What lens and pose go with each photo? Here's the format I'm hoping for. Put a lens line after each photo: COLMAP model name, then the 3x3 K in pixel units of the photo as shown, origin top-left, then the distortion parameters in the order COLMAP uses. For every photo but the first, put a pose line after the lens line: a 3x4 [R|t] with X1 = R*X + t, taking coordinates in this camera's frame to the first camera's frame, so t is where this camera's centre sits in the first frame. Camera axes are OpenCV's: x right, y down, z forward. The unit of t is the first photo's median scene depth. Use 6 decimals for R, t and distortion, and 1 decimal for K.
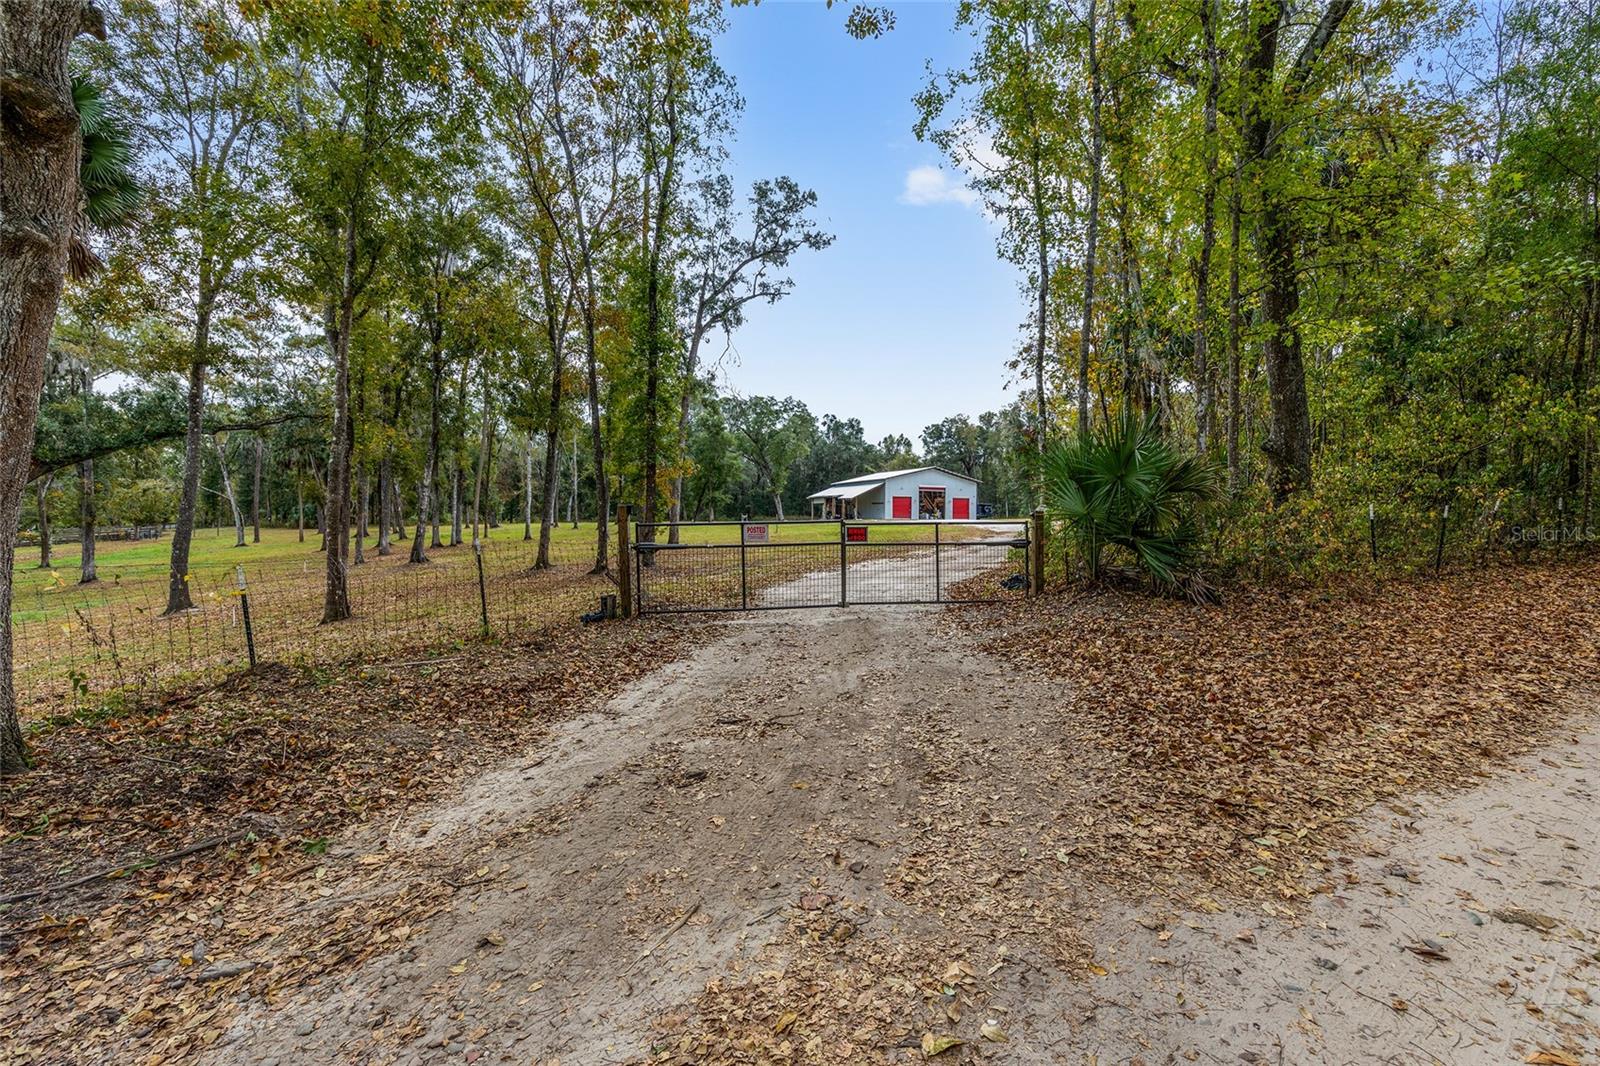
lens RADIAL K [[667.5, 0, 810.8], [0, 667.5, 532.2], [0, 0, 1]] dist [0.022481, -0.000170]
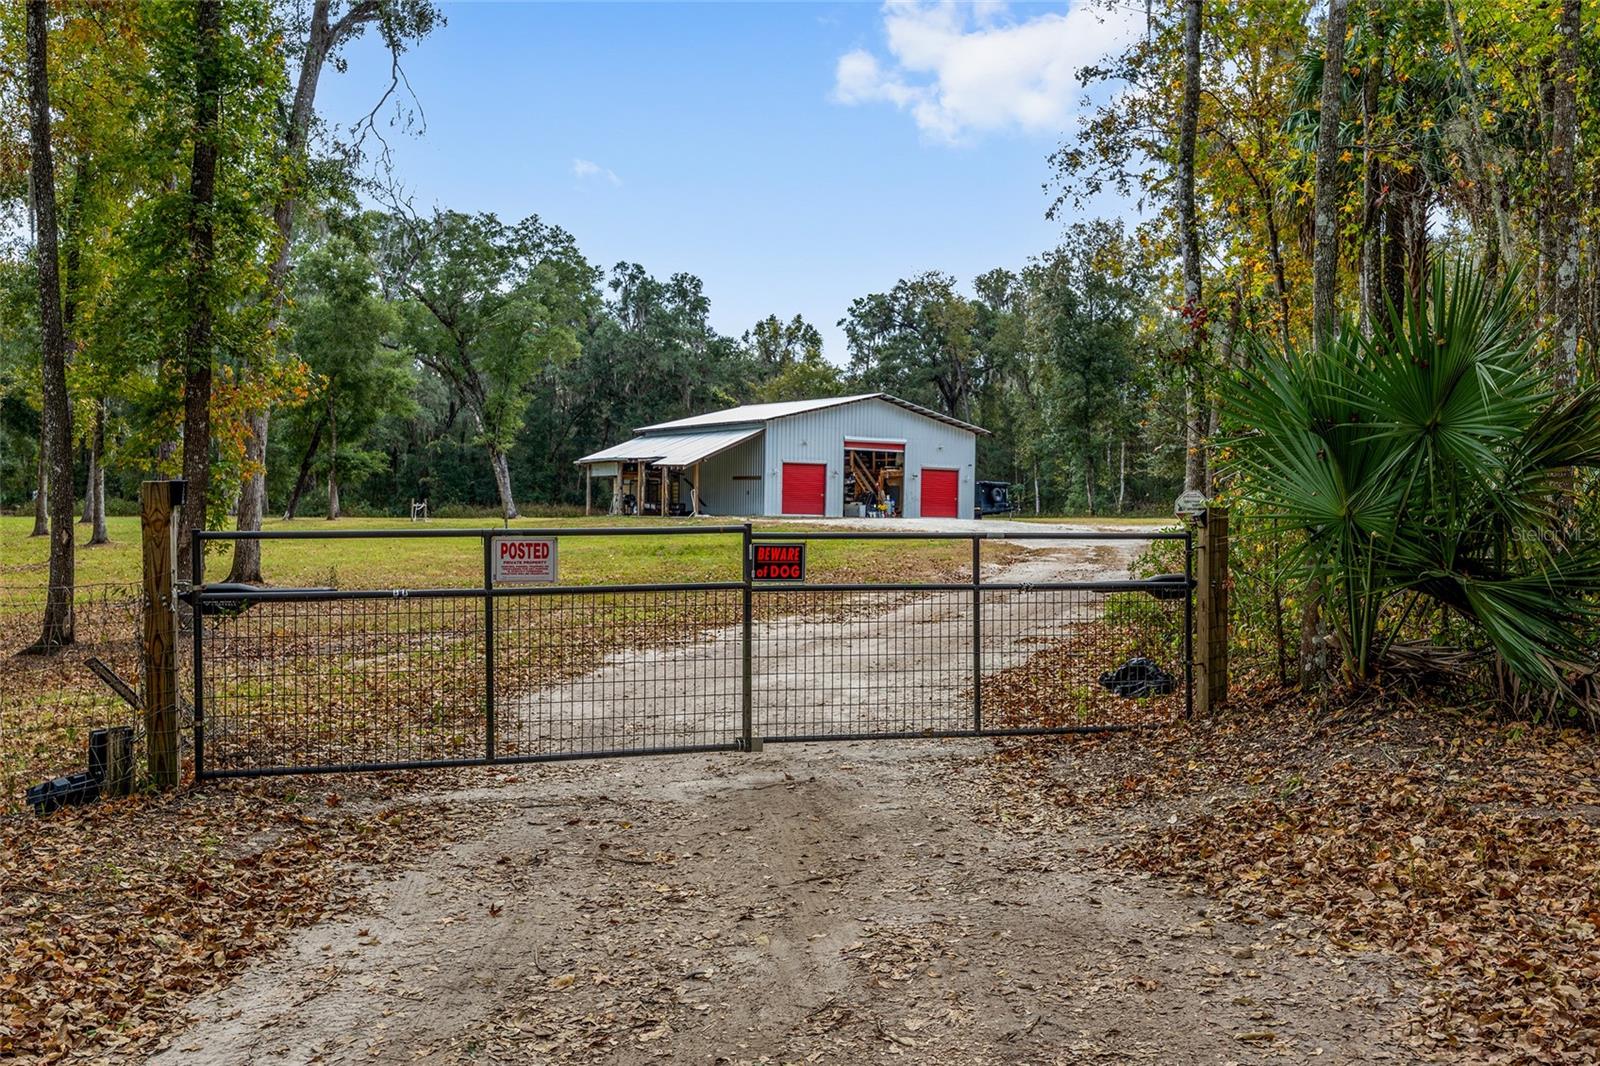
lens RADIAL K [[1575.8, 0, 804.0], [0, 1575.8, 526.4], [0, 0, 1]] dist [0.016728, 0.000000]
pose [[0.988800, 0.008326, 0.149015, -0.022304], [-0.006616, 0.999907, -0.011967, -0.002837], [-0.149101, 0.010847, 0.988762, 0.035744]]
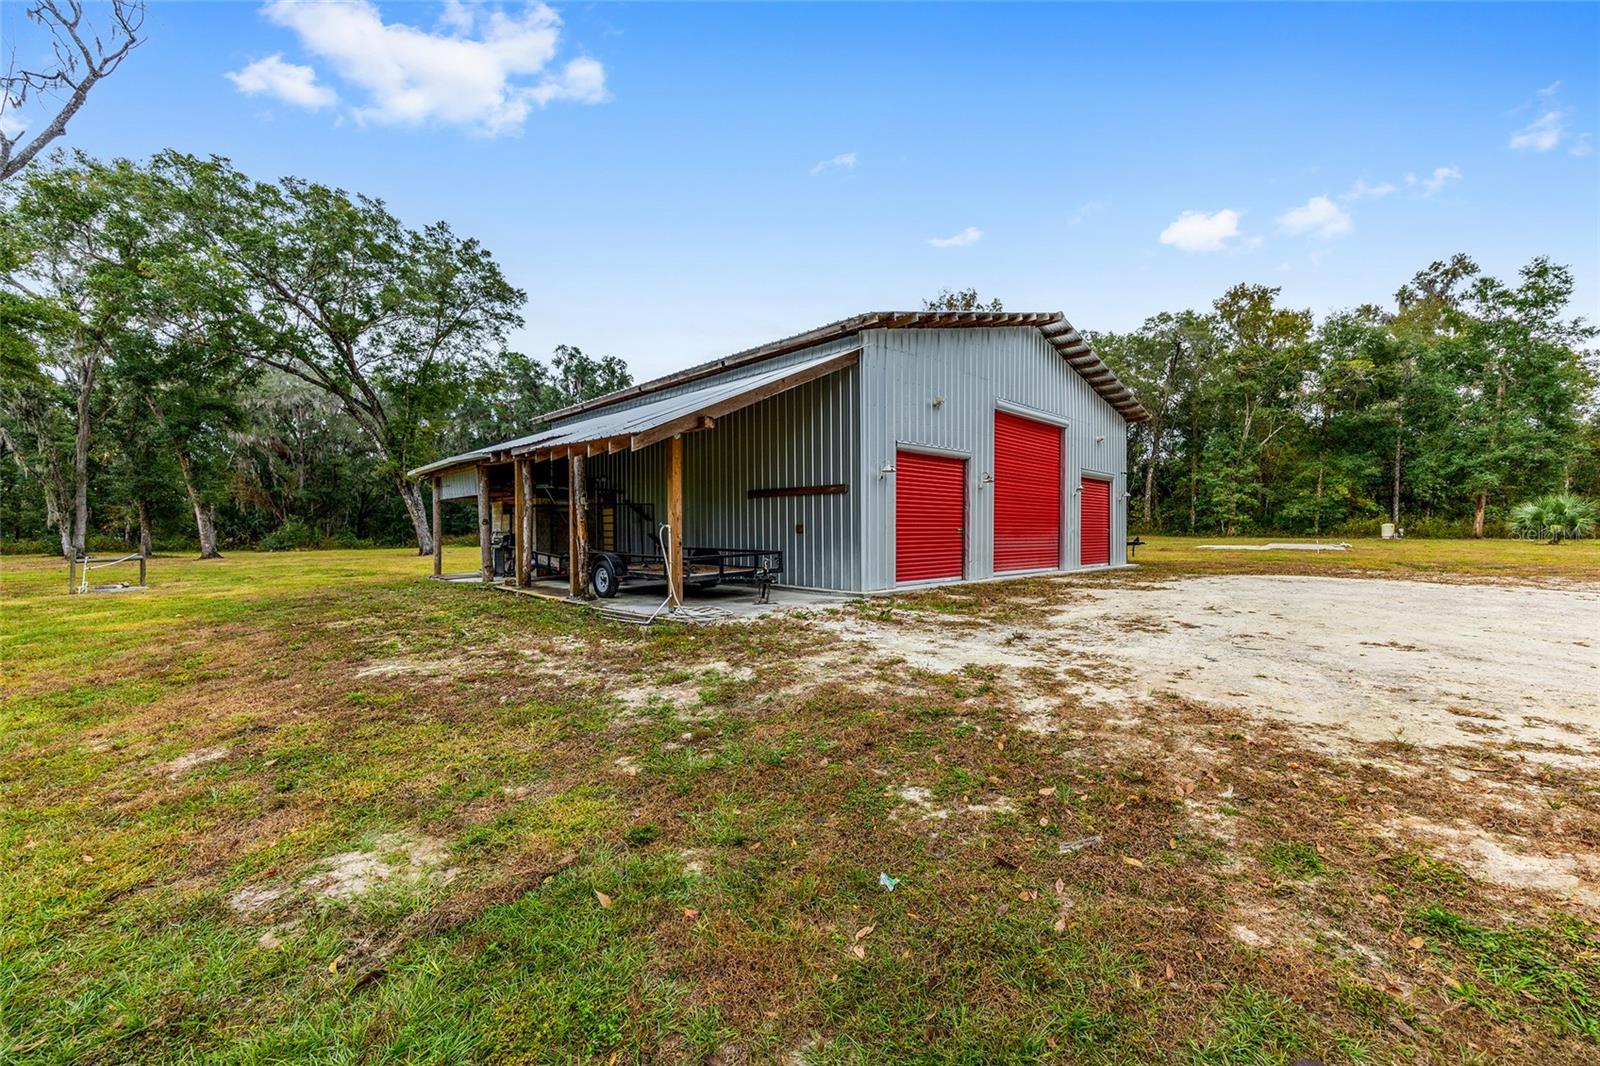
lens RADIAL K [[667.5, 0, 805.4], [0, 667.5, 529.4], [0, 0, 1]] dist [0.022481, -0.000170]
pose [[0.938380, -0.007213, 0.345531, 0.052831], [0.013672, 0.999774, -0.016260, -0.042380], [-0.345336, 0.019982, 0.938266, 1.119618]]
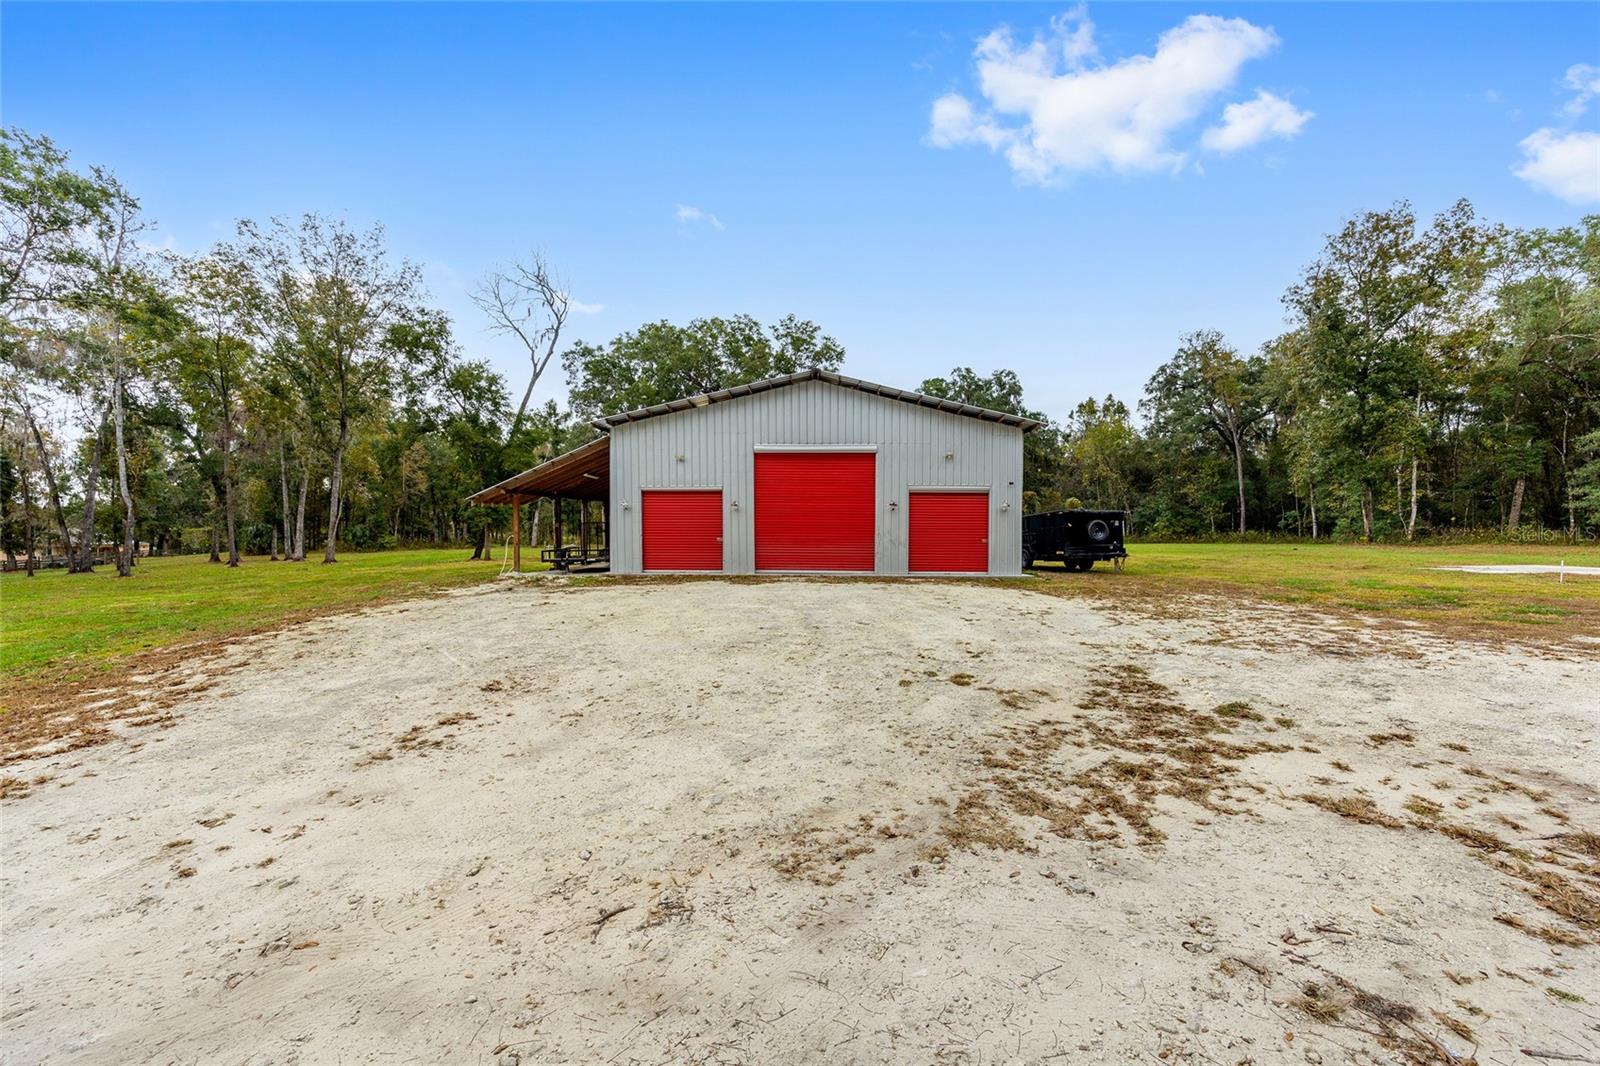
lens RADIAL K [[667.5, 0, 809.3], [0, 667.5, 537.4], [0, 0, 1]] dist [0.022481, -0.000170]
pose [[0.918982, -0.003759, -0.394282, 0.367140], [-0.000333, 0.999947, -0.010310, -0.042759], [0.394300, 0.009606, 0.918932, 1.021790]]
